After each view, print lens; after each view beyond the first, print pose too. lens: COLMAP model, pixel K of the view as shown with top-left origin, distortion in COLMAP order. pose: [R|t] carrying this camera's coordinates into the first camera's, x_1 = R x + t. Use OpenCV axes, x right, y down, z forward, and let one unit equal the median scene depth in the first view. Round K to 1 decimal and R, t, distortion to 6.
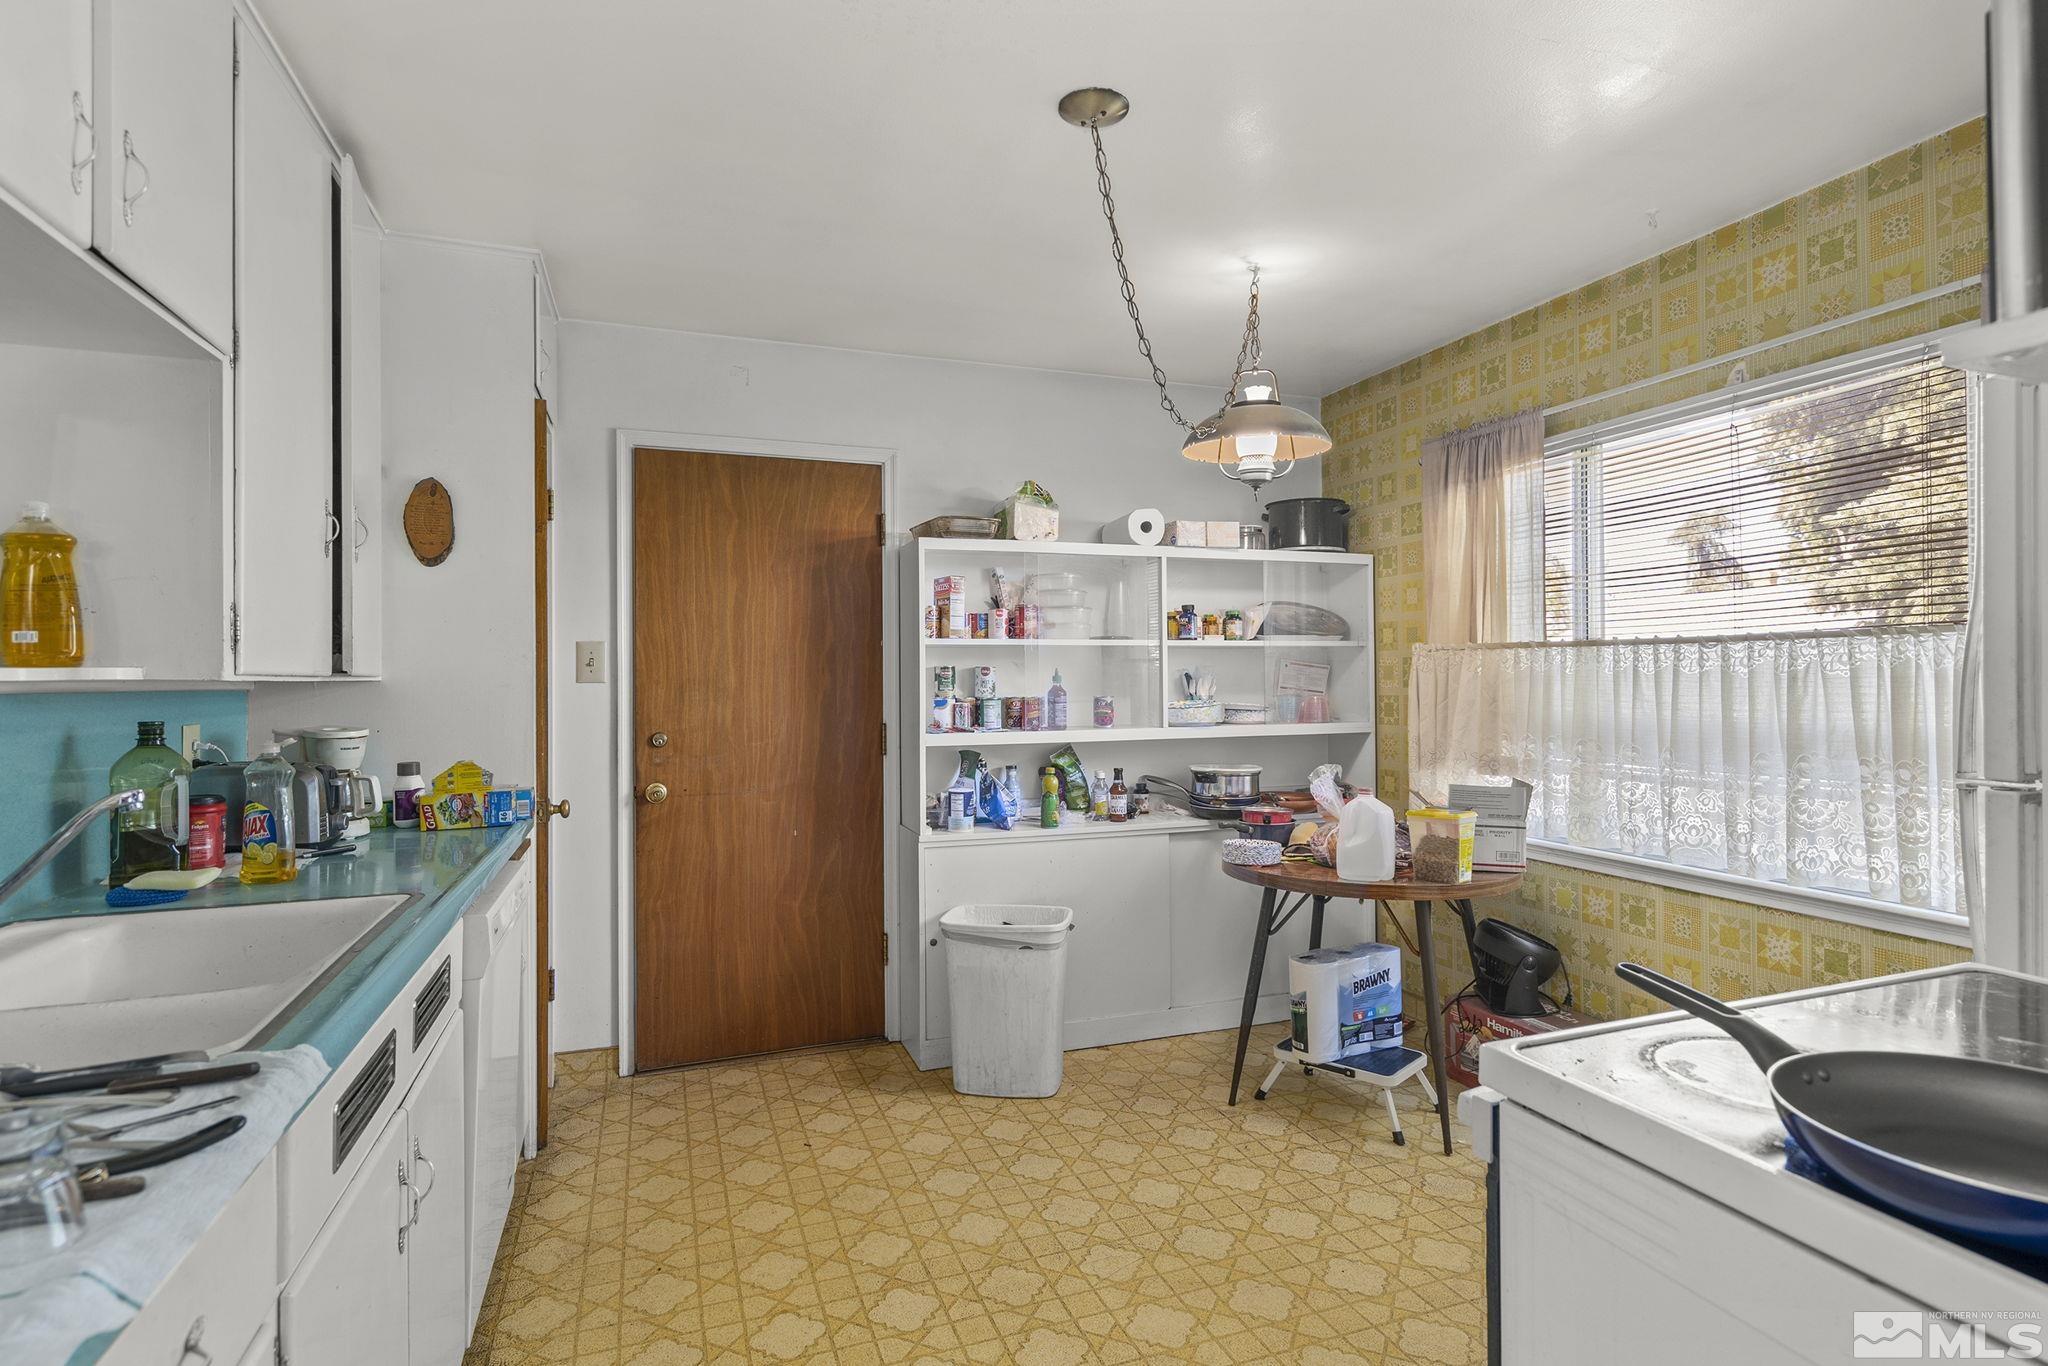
lens RADIAL K [[1026.1, 0, 1019.2], [0, 1026.1, 679.0], [0, 0, 1]] dist [0.006695, 0.000486]
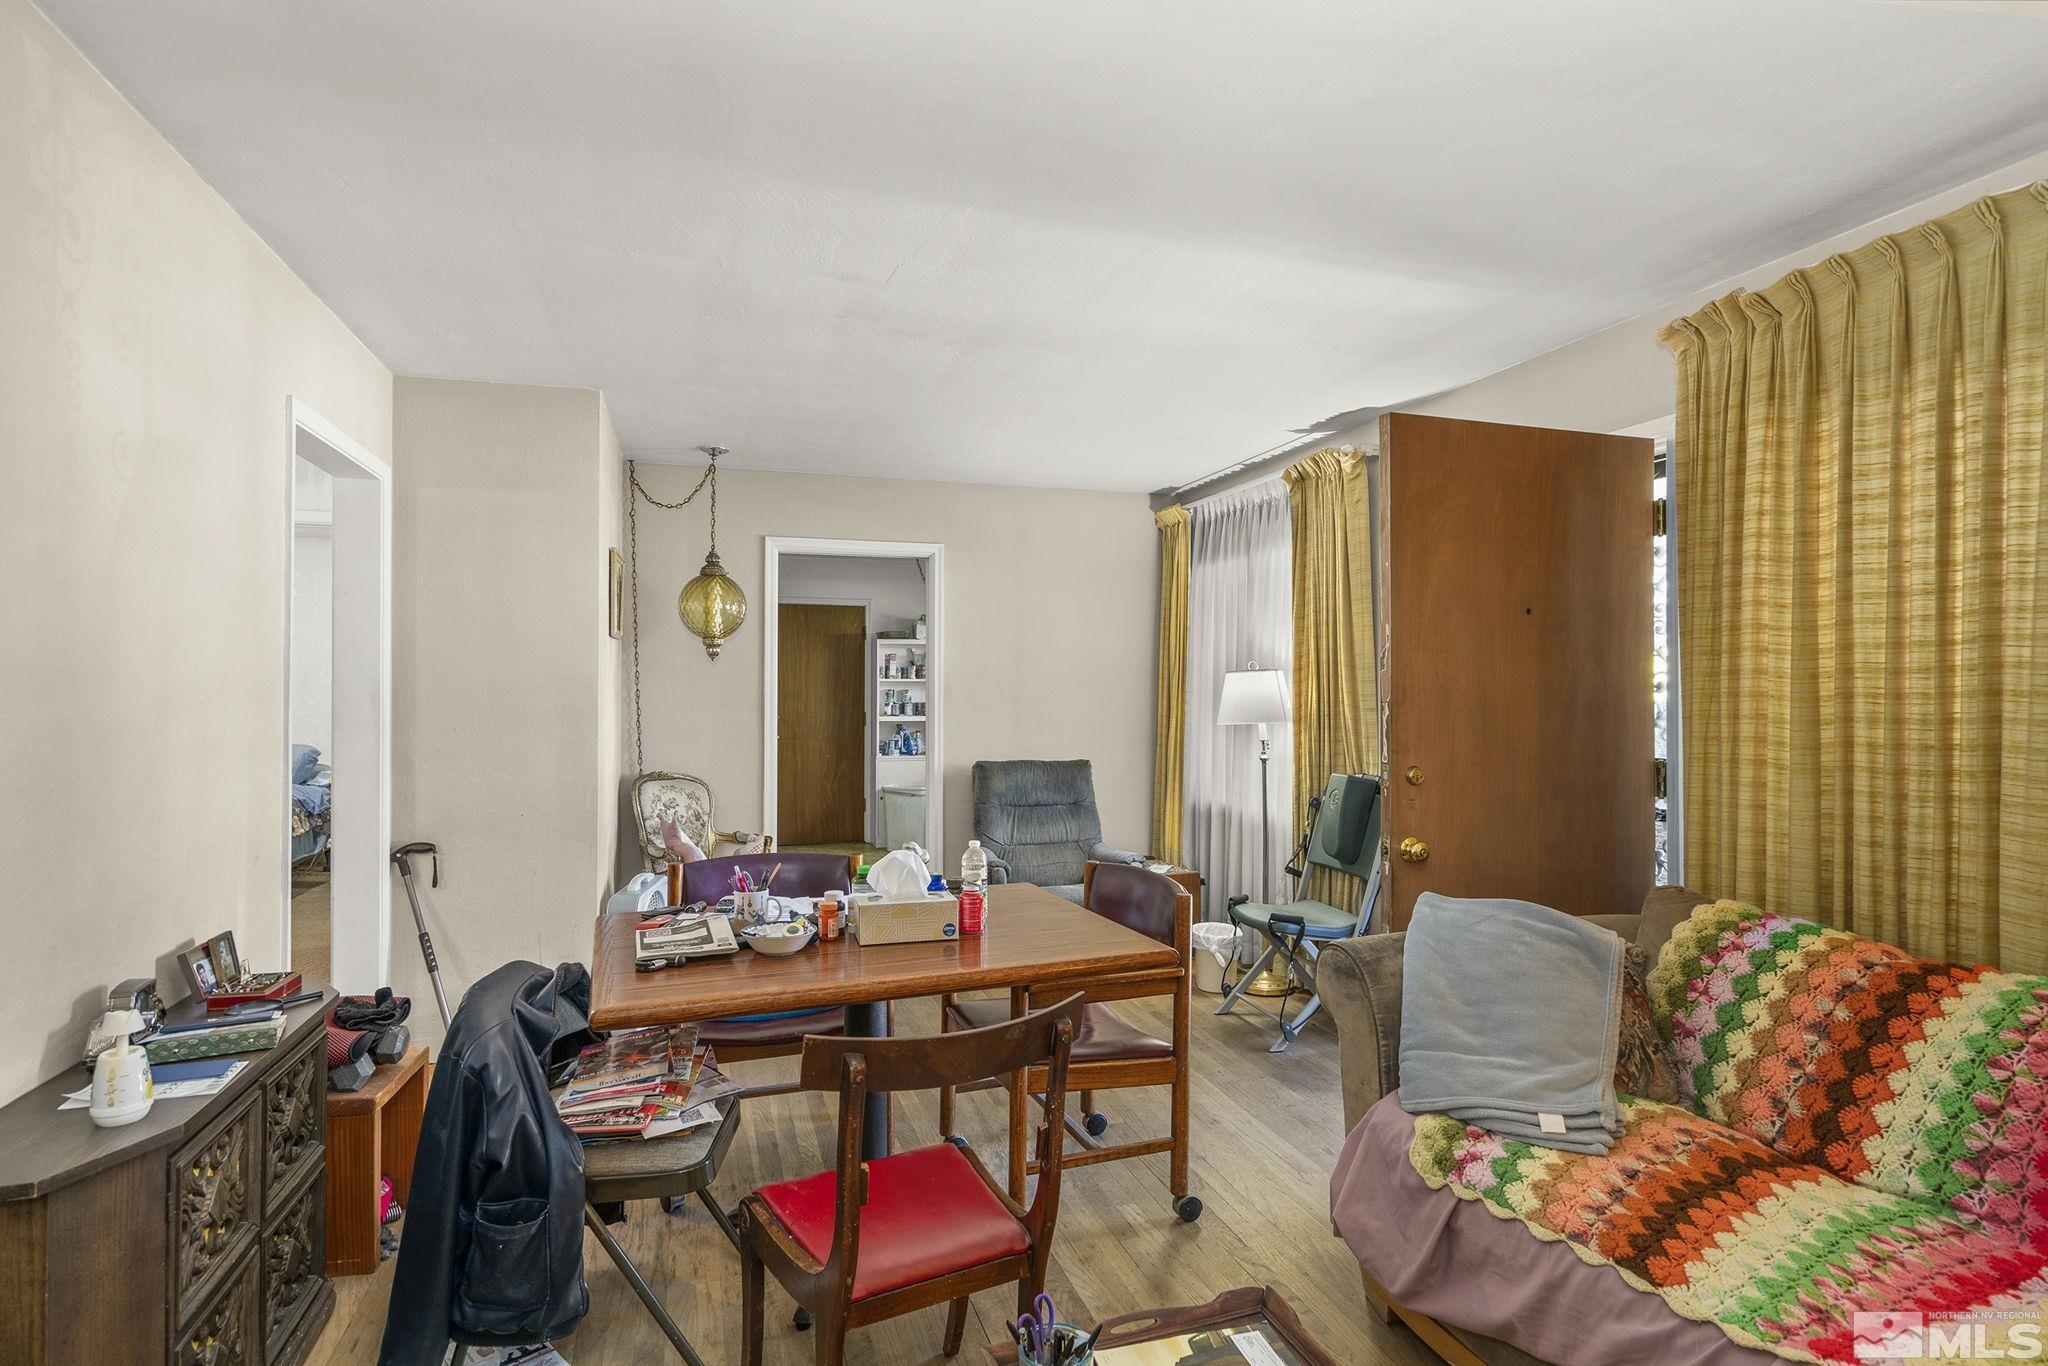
lens RADIAL K [[1026.1, 0, 1021.8], [0, 1026.1, 688.5], [0, 0, 1]] dist [0.006695, 0.000486]
pose [[0.999121, 0.007804, -0.041187, 0.352581], [-0.007594, 0.999957, 0.005260, -0.030445], [0.041227, -0.004943, 0.999138, -1.470035]]
